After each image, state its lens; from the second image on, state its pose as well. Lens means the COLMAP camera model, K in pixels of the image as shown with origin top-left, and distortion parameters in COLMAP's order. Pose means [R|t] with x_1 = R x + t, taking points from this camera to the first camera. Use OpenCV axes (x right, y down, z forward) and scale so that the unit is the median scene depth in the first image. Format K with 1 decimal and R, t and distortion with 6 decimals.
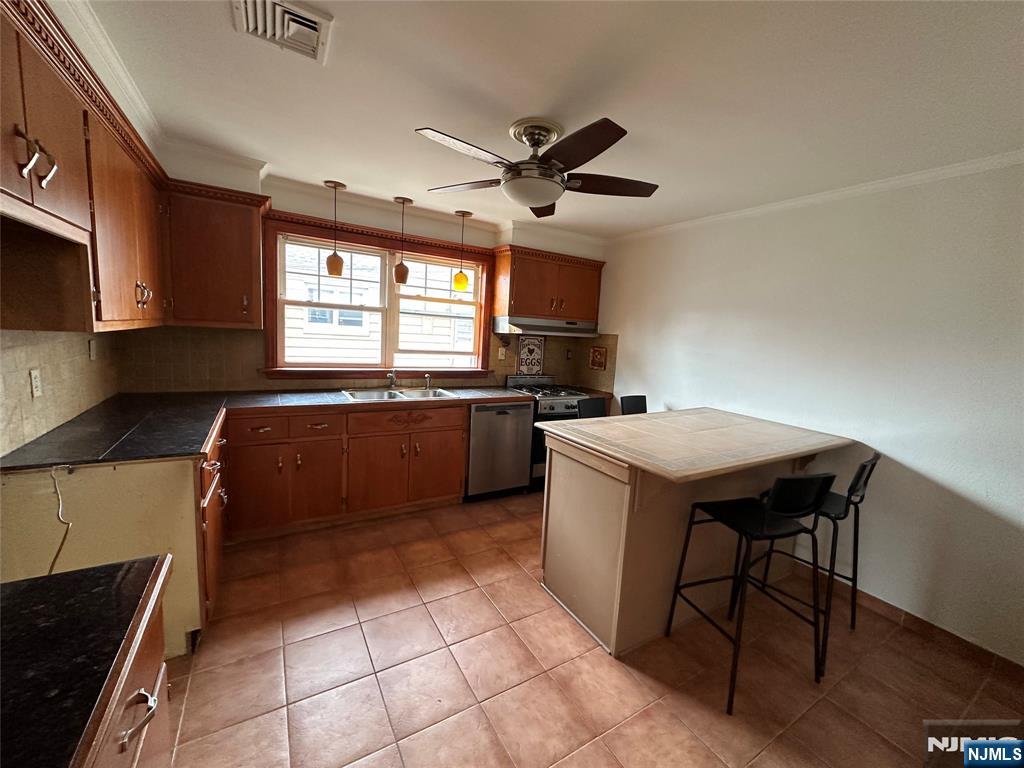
lens RADIAL K [[411.4, 0, 514.1], [0, 411.4, 384.1], [0, 0, 1]] dist [-0.002442, 0.000516]
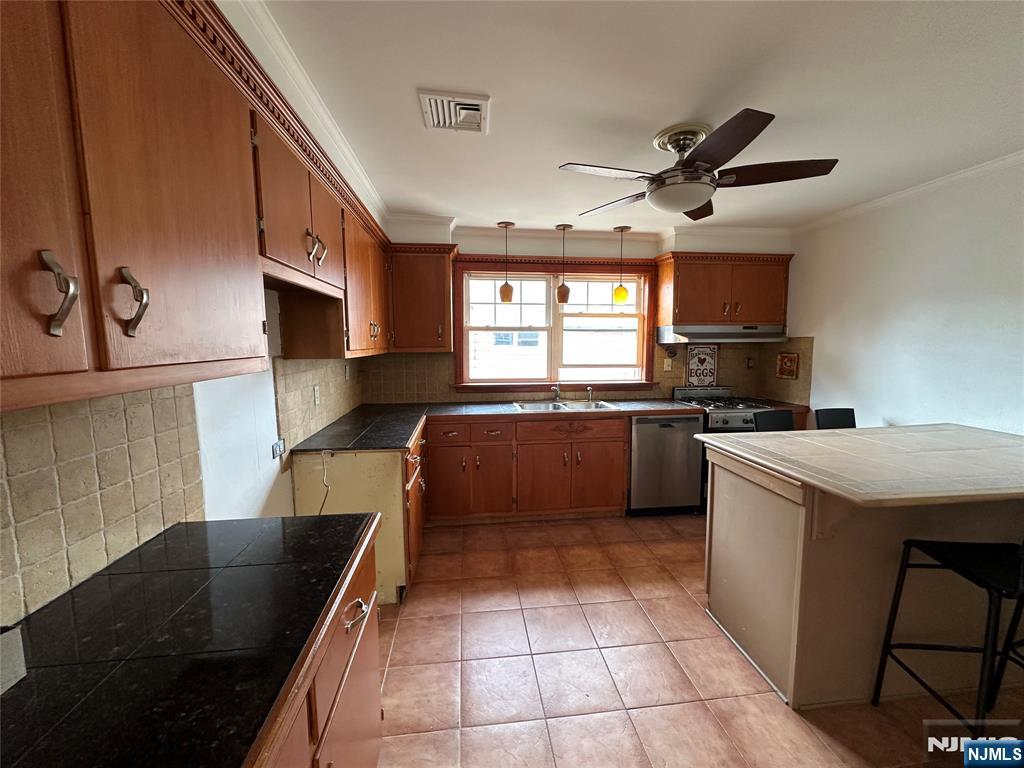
lens RADIAL K [[411.4, 0, 510.6], [0, 411.4, 383.6], [0, 0, 1]] dist [-0.002442, 0.000516]
pose [[0.908486, -0.020992, -0.417388, 0.063628], [0.003956, 0.999125, -0.041641, 0.014760], [0.417897, 0.036179, 0.907774, -0.039175]]
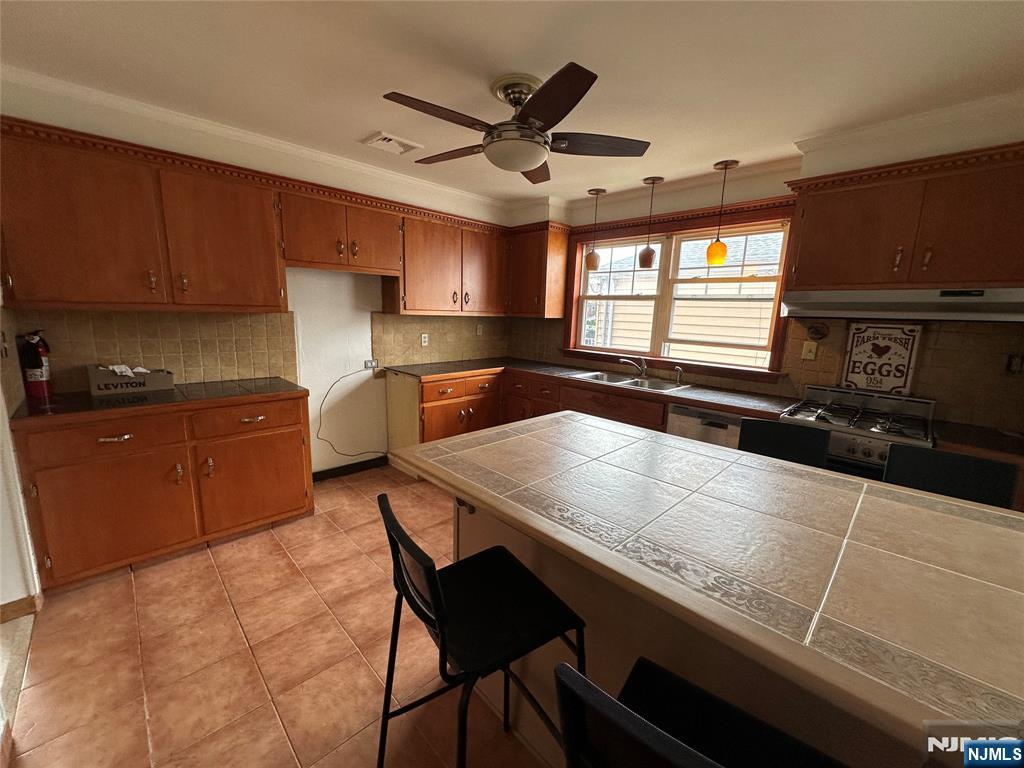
lens RADIAL K [[411.4, 0, 504.3], [0, 411.4, 380.5], [0, 0, 1]] dist [-0.002442, 0.000516]
pose [[0.220940, 0.110814, -0.968971, 0.866100], [-0.141407, 0.986665, 0.080594, -0.019781], [0.964982, 0.119213, 0.233664, 0.679094]]
